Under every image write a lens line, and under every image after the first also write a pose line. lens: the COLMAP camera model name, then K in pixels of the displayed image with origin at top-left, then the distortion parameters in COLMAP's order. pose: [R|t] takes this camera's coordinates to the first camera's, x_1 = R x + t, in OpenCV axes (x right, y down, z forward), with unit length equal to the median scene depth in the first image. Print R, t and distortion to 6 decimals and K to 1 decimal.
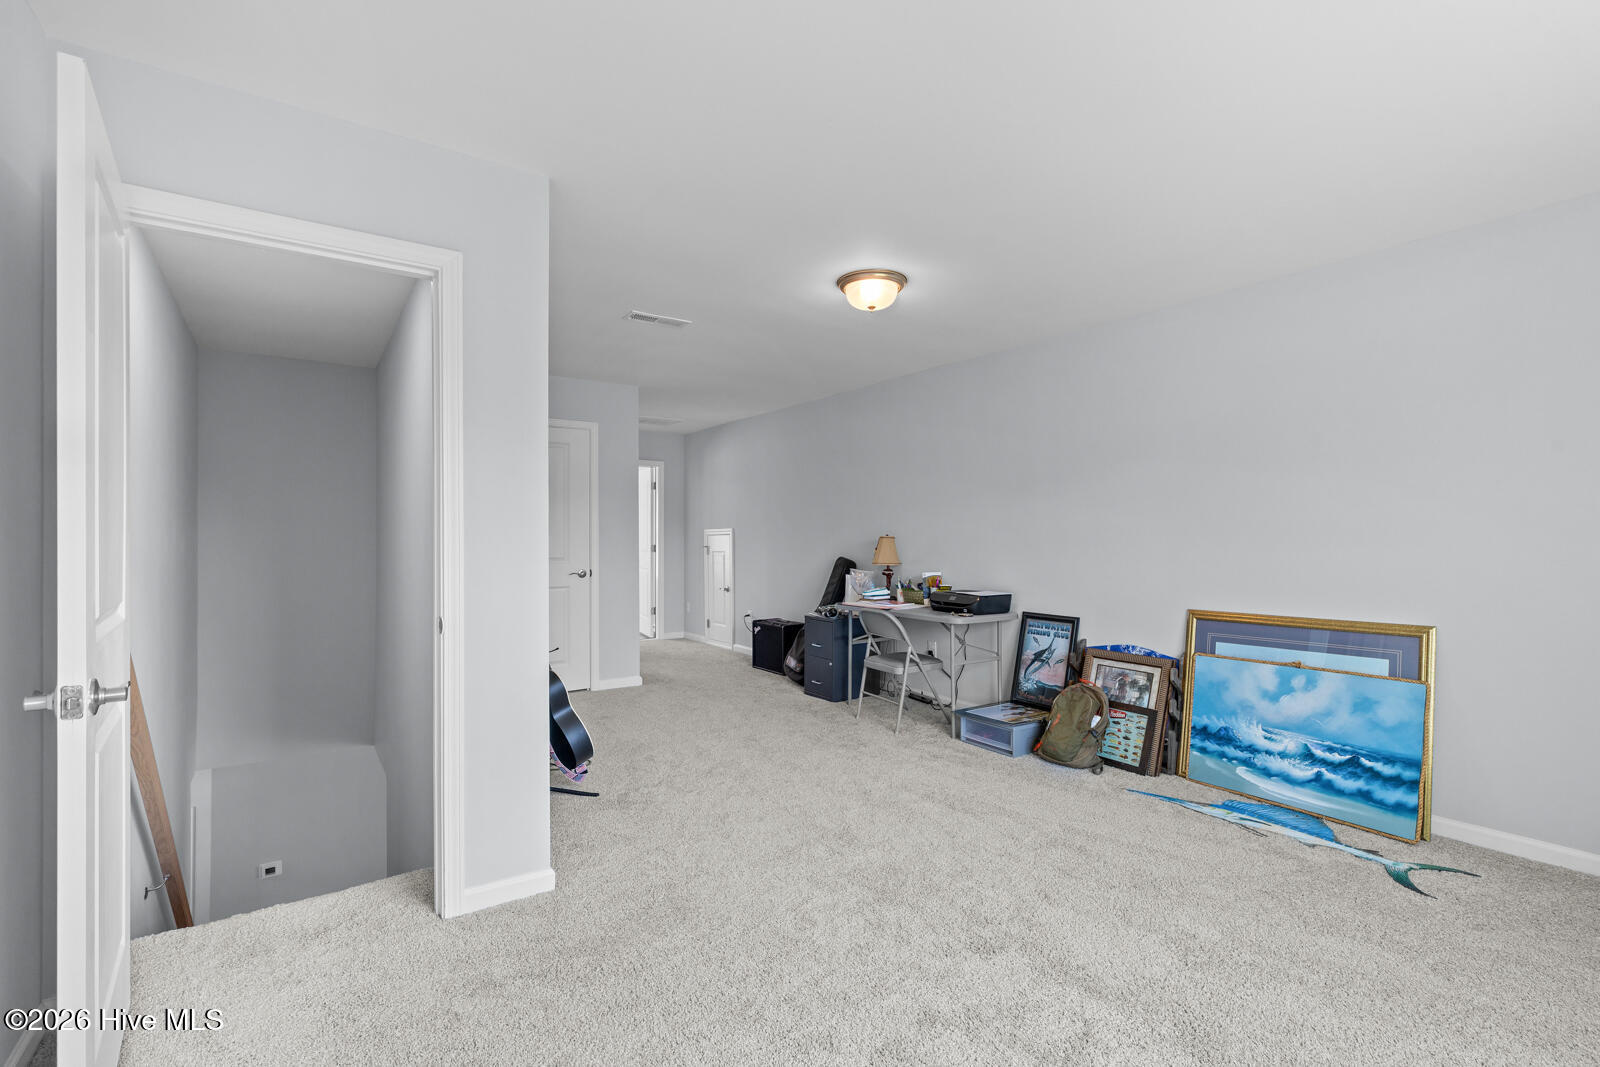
lens RADIAL K [[708.3, 0, 770.7], [0, 708.3, 542.8], [0, 0, 1]] dist [0.018248, 0.000002]
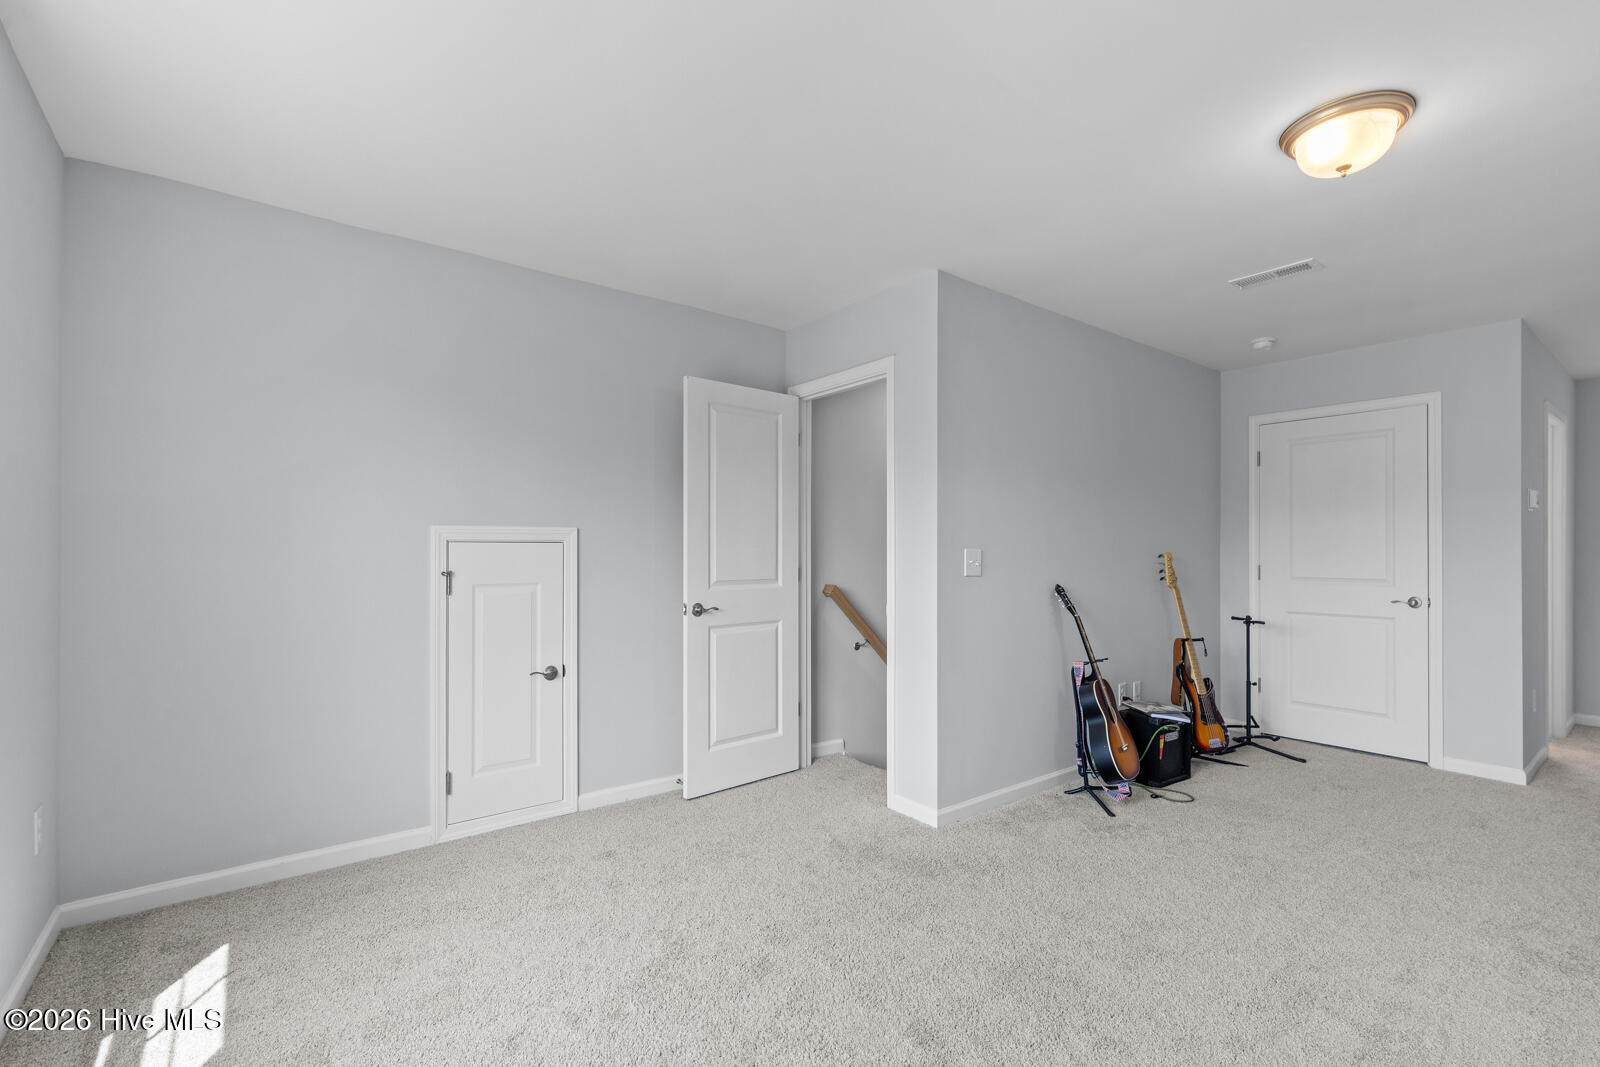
lens RADIAL K [[708.3, 0, 770.7], [0, 708.3, 542.8], [0, 0, 1]] dist [0.018248, 0.000002]
pose [[0.051244, -0.013814, -0.998591, 0.656955], [-0.011691, 0.999828, -0.014431, 0.001794], [0.998618, 0.012414, 0.051074, 0.443462]]
